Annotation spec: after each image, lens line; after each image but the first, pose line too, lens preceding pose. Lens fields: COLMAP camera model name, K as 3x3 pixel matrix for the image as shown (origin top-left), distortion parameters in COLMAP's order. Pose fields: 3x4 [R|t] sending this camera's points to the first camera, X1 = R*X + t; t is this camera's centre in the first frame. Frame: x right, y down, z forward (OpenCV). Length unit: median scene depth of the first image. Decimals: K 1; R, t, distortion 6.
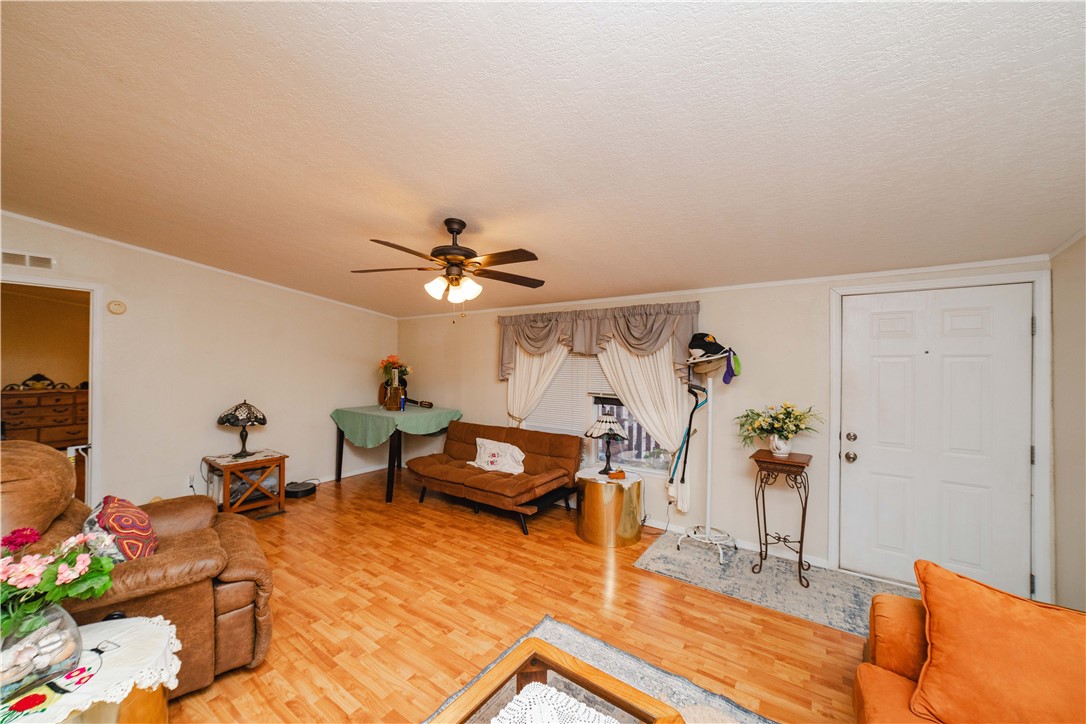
lens RADIAL K [[408.4, 0, 539.1], [0, 408.4, 362.5], [0, 0, 1]] dist [0.000679, 0.000211]
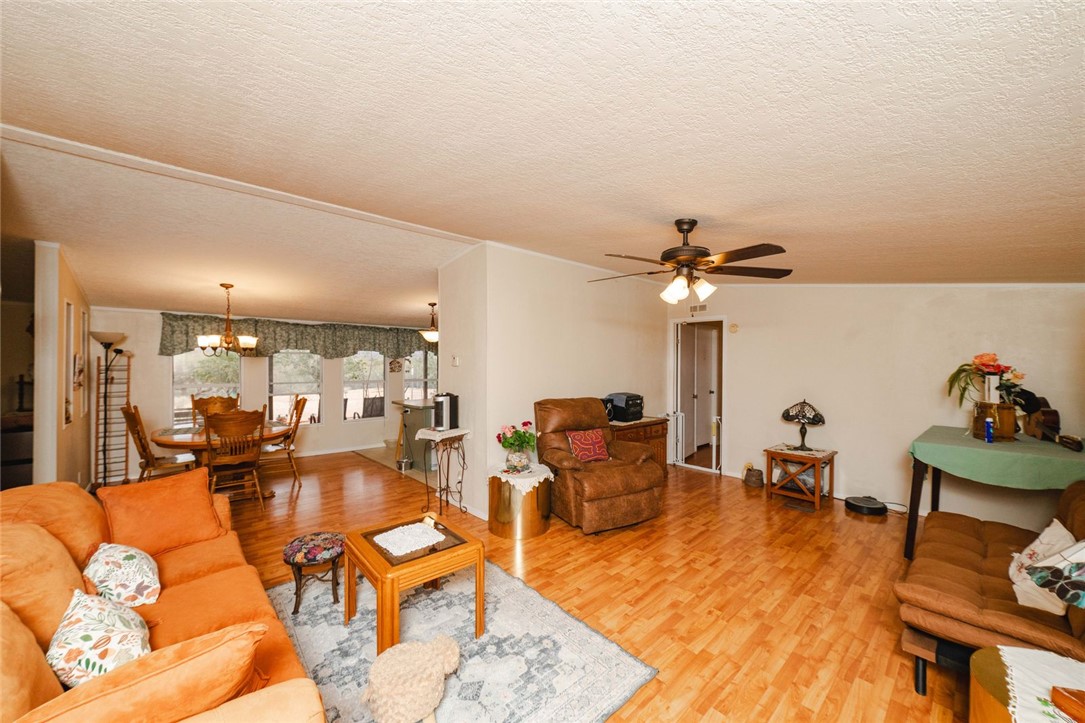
lens RADIAL K [[408.0, 0, 538.6], [0, 408.0, 362.0], [0, 0, 1]] dist [0.000679, 0.000211]
pose [[-0.218284, -0.006330, -0.975865, 0.805071], [0.000547, 0.999978, -0.006609, -0.002666], [0.975885, -0.001976, -0.218276, 0.859458]]
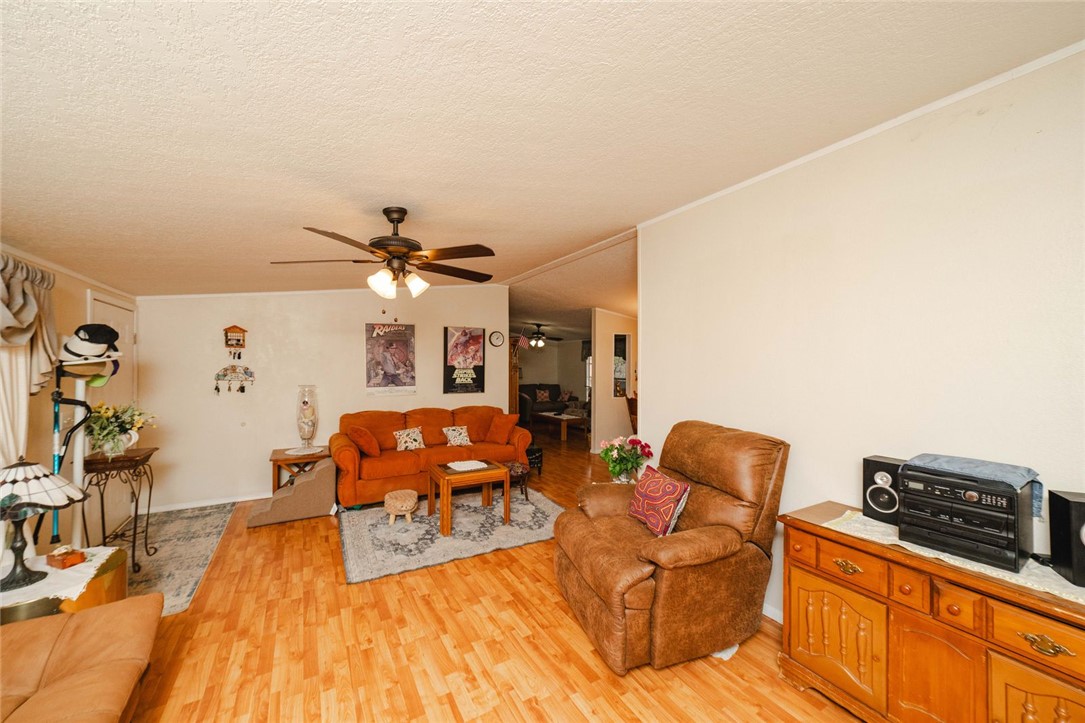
lens RADIAL K [[408.0, 0, 538.6], [0, 408.0, 362.0], [0, 0, 1]] dist [0.000679, 0.000211]
pose [[-0.907501, -0.007729, 0.419980, -0.859156], [-0.012105, 0.999897, -0.007754, -0.003136], [-0.419876, -0.012120, -0.907500, 1.658408]]
